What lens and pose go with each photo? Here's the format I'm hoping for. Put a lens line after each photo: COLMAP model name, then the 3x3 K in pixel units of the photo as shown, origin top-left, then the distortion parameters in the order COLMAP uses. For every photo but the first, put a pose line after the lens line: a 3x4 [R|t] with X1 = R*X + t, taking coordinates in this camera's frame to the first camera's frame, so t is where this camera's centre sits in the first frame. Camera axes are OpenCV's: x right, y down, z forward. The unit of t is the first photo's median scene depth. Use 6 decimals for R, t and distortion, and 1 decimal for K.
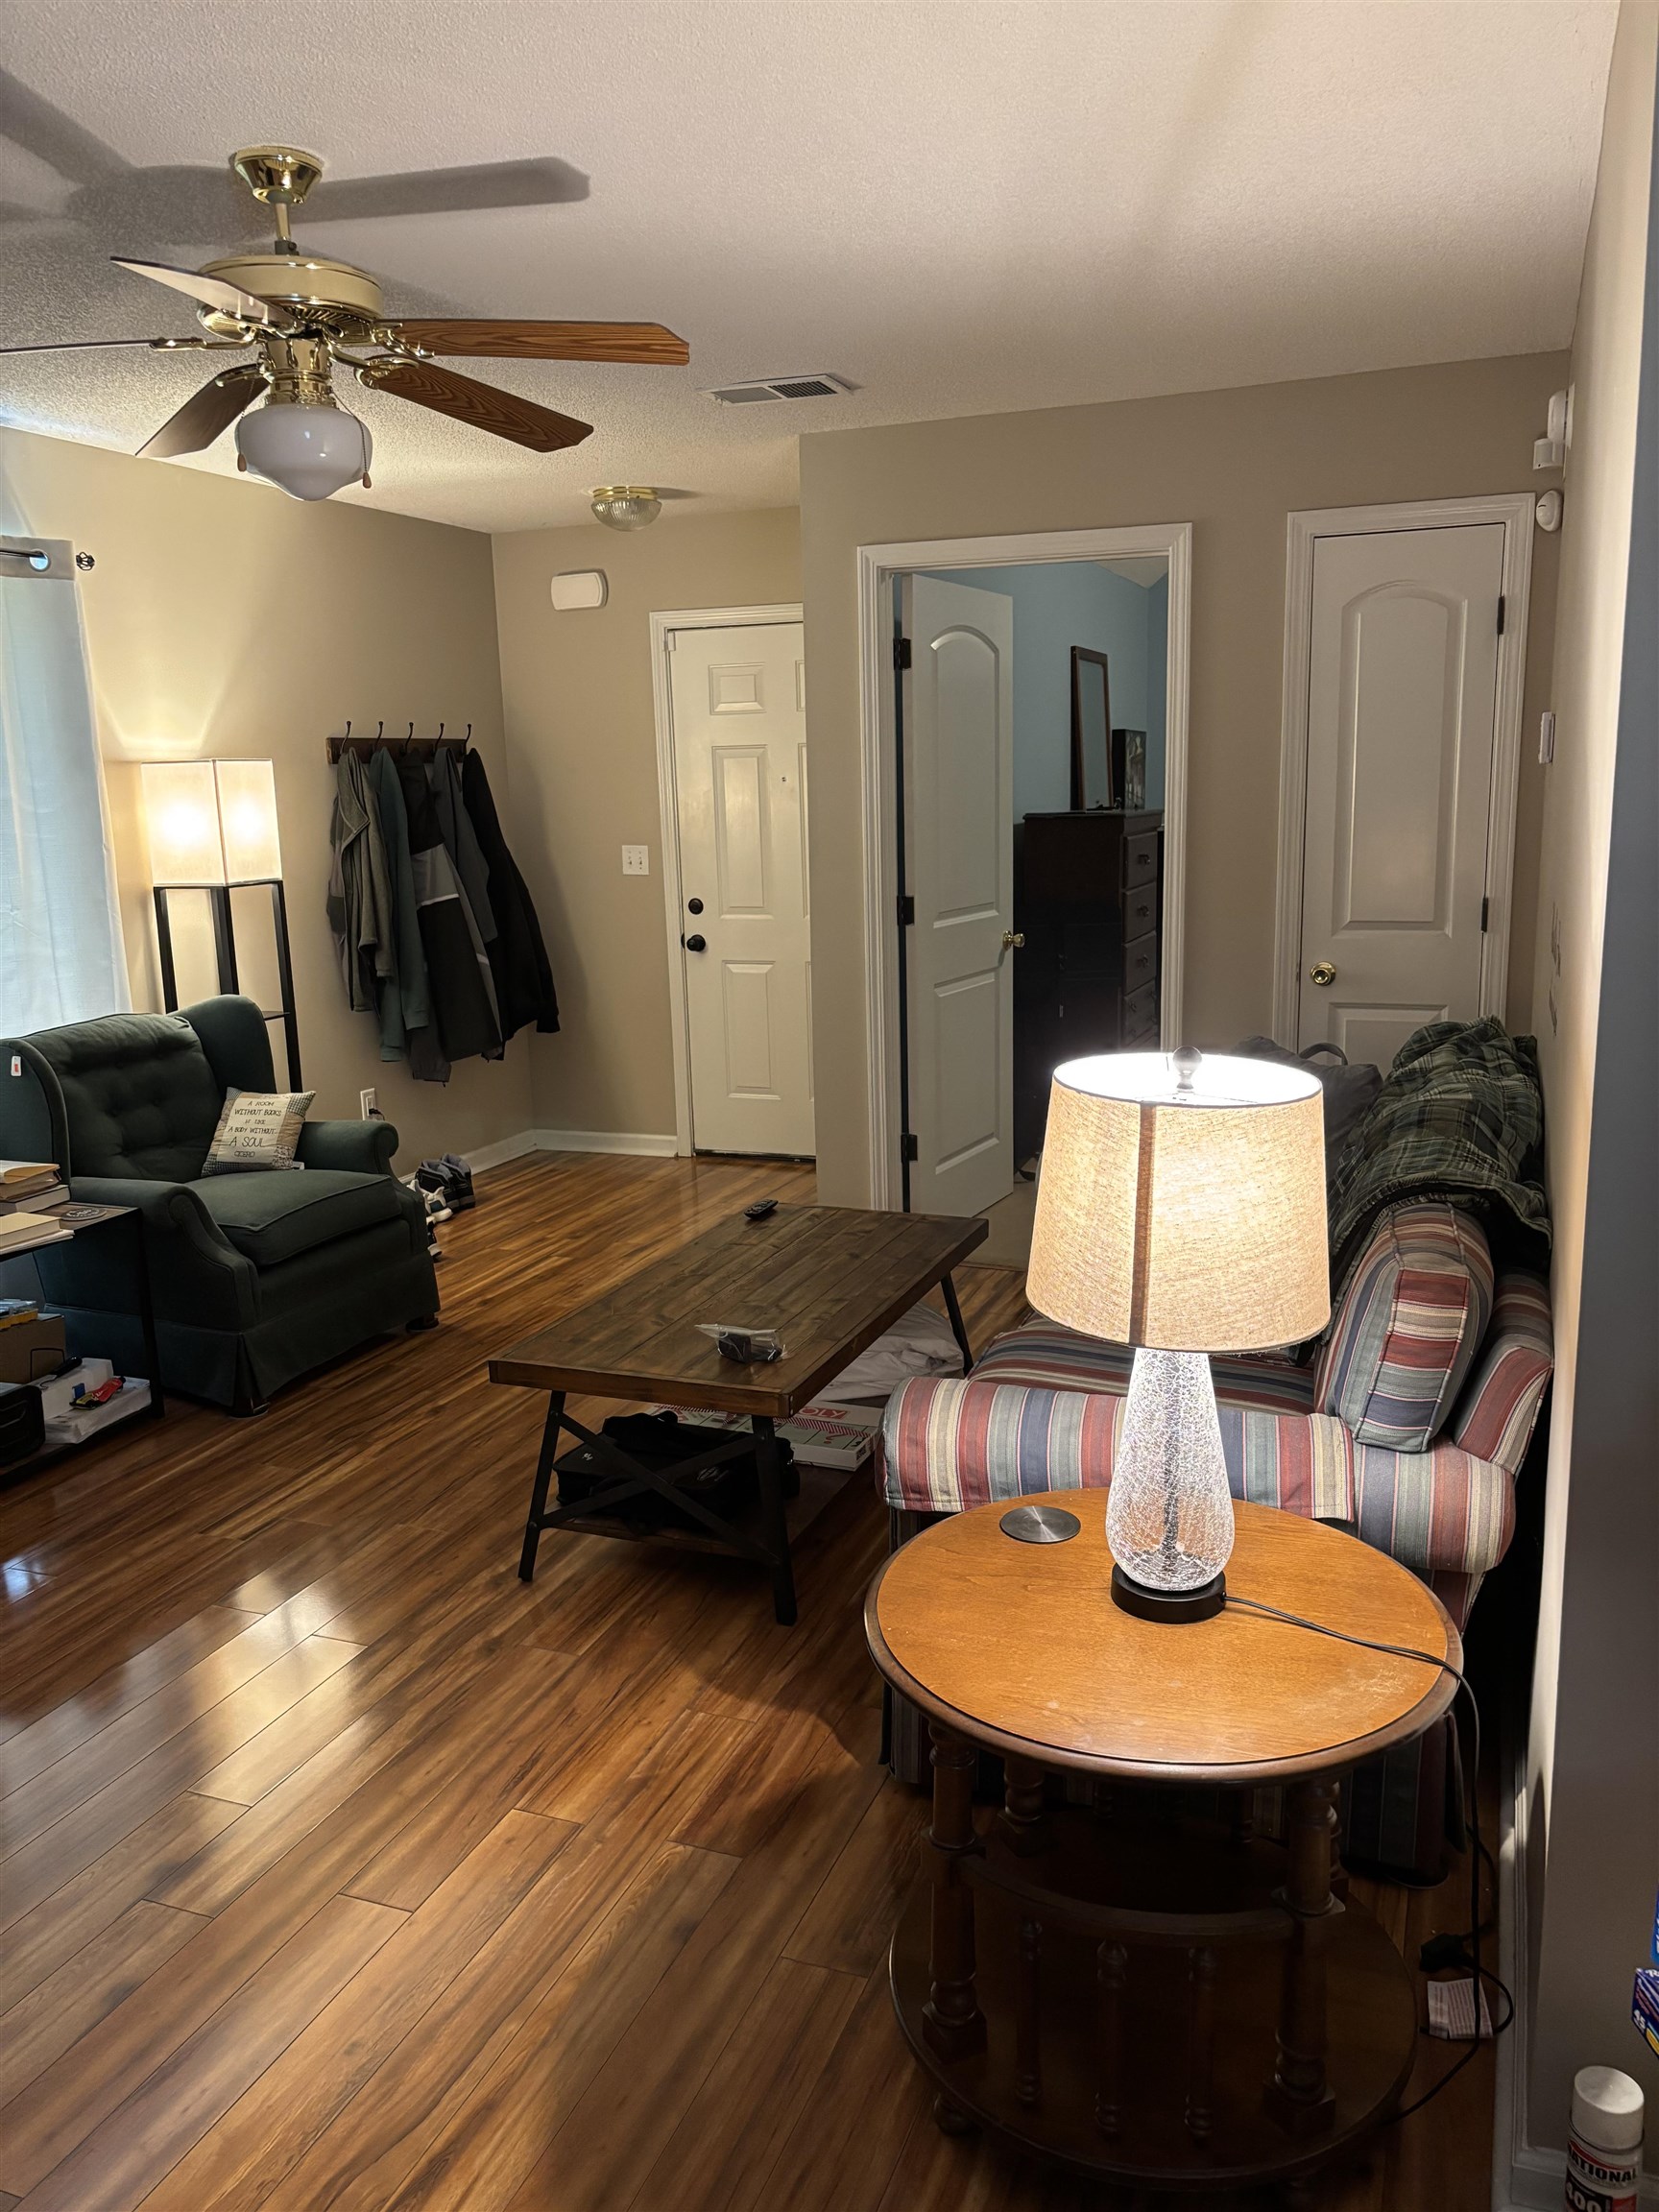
lens RADIAL K [[1650.7, 0, 800.3], [0, 1650.7, 1100.0], [0, 0, 1]] dist [0.032535, -0.045925]
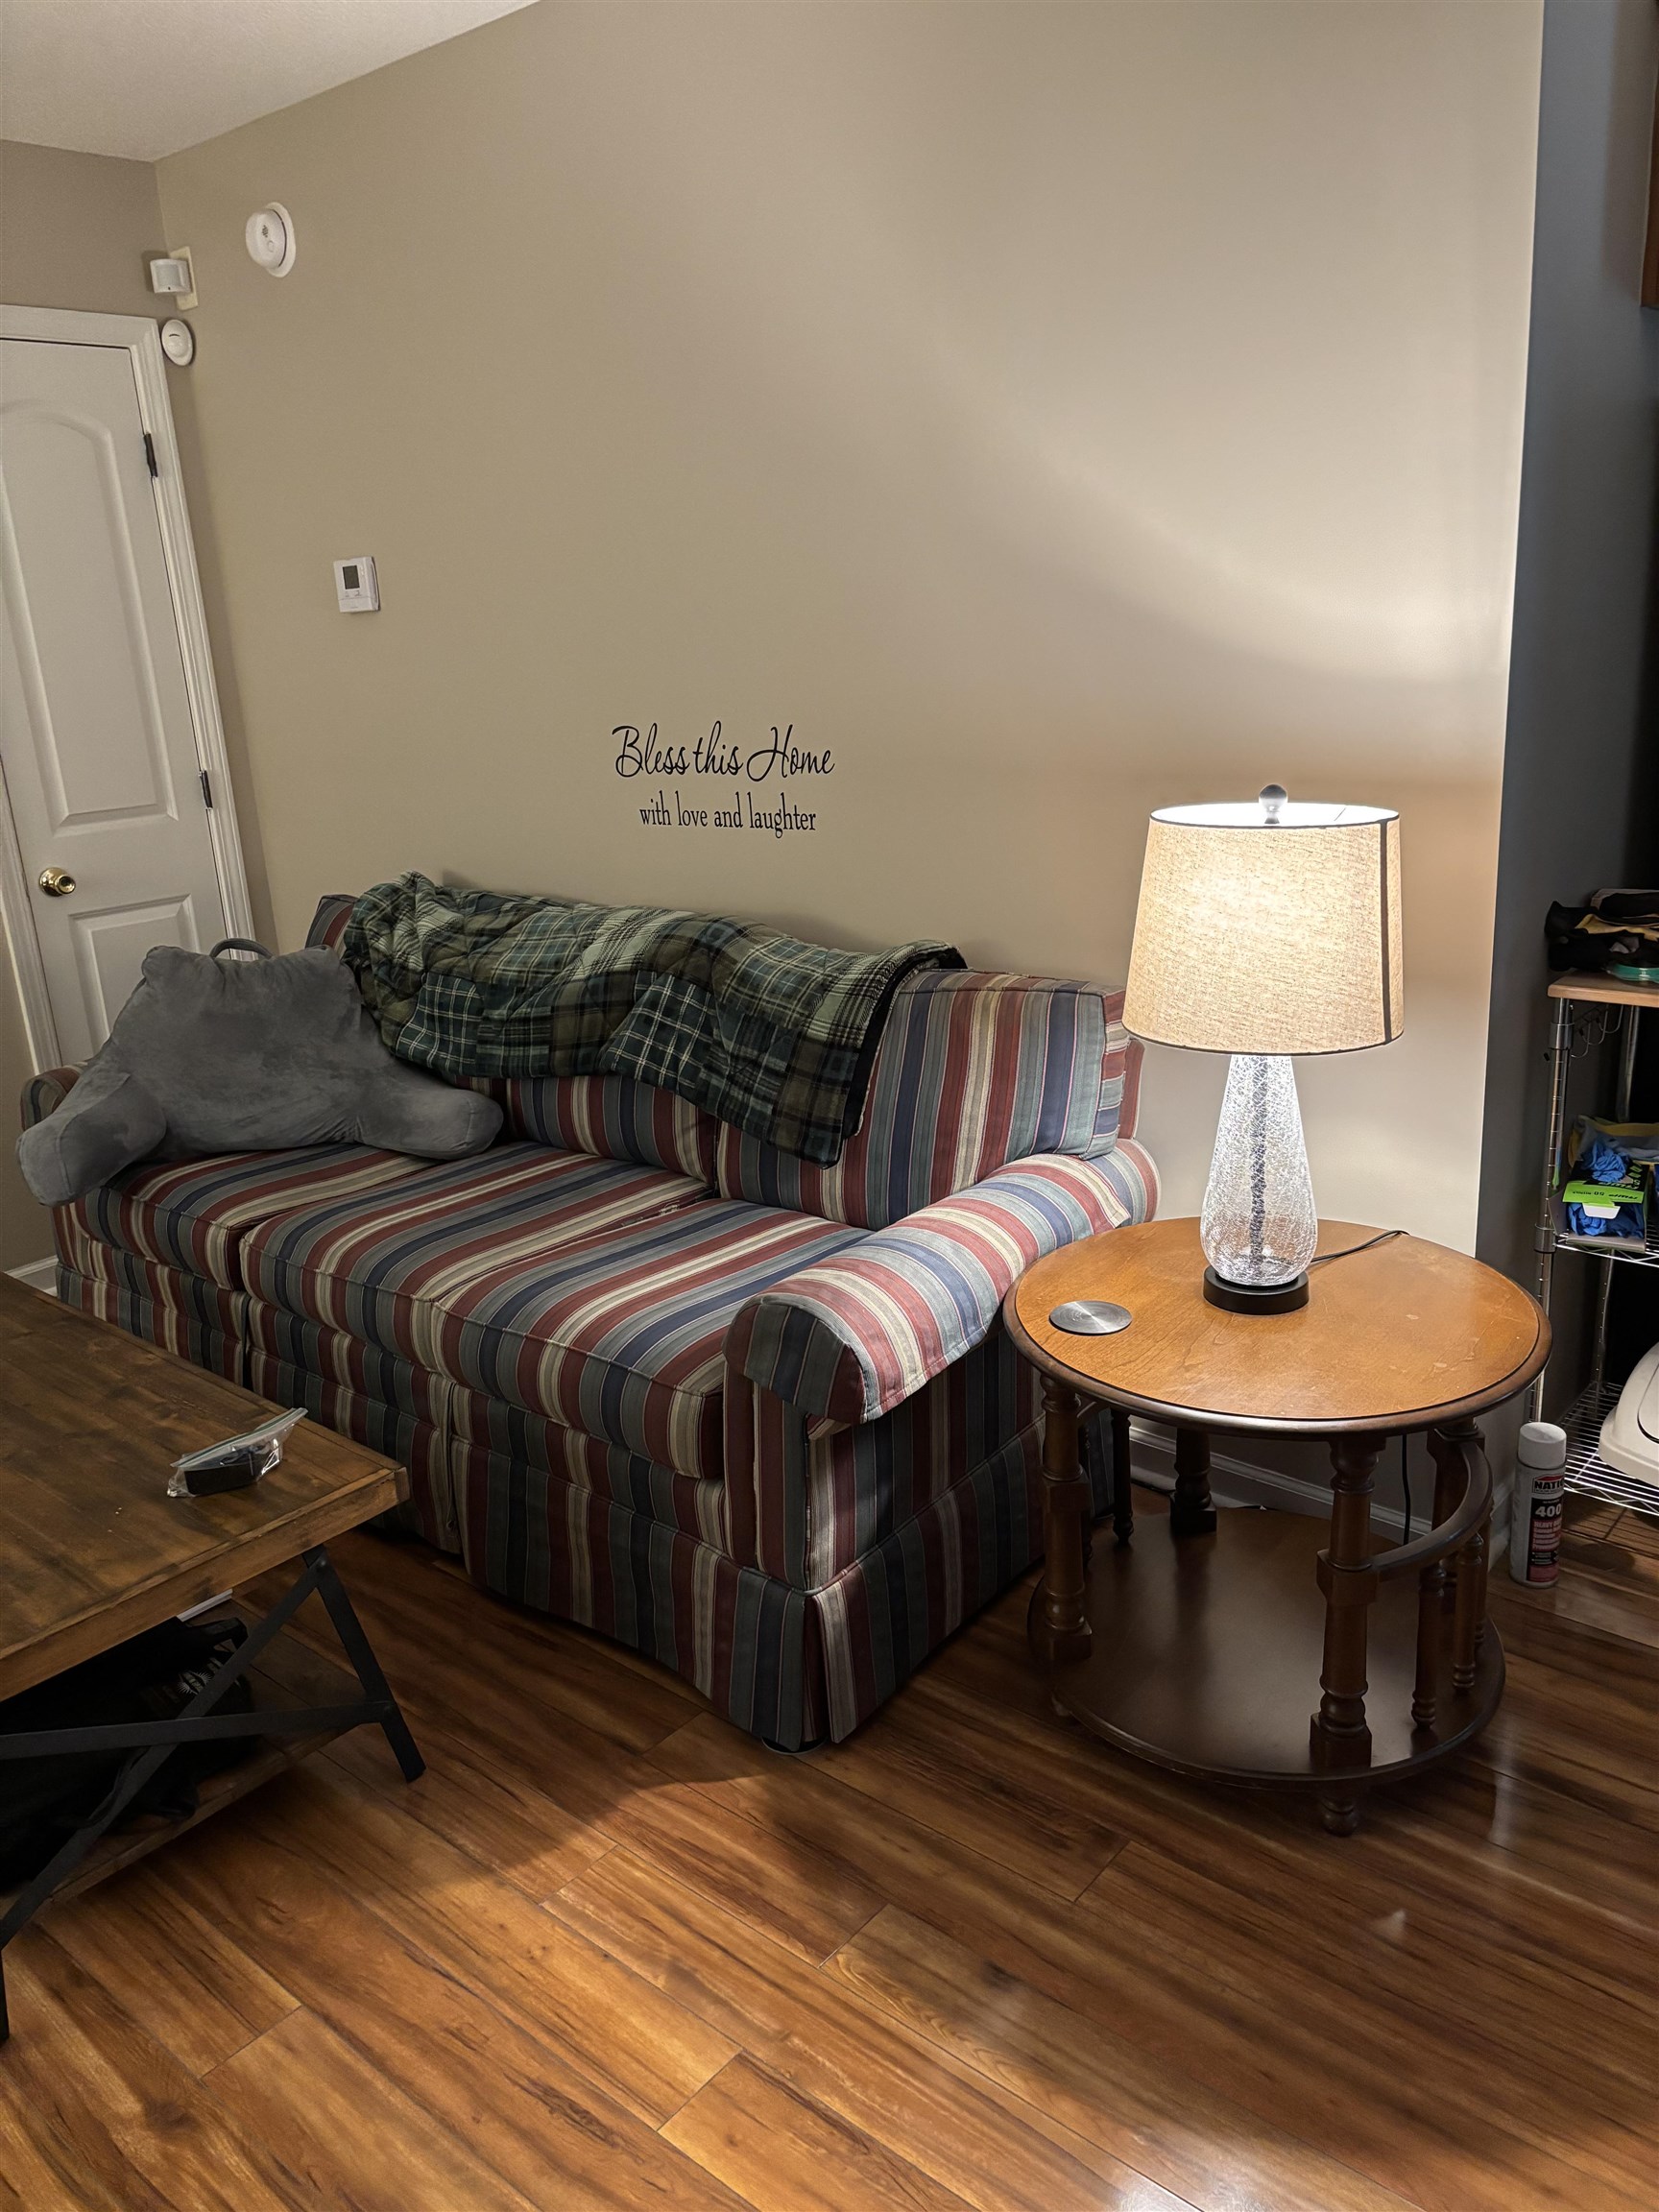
lens RADIAL K [[1661.7, 0, 829.6], [0, 1661.7, 1132.2], [0, 0, 1]] dist [0.035969, -0.066692]
pose [[0.317636, -0.264596, 0.910547, -0.604228], [0.220103, 0.954623, 0.200623, -0.063934], [-0.922314, 0.136689, 0.361461, 0.597441]]
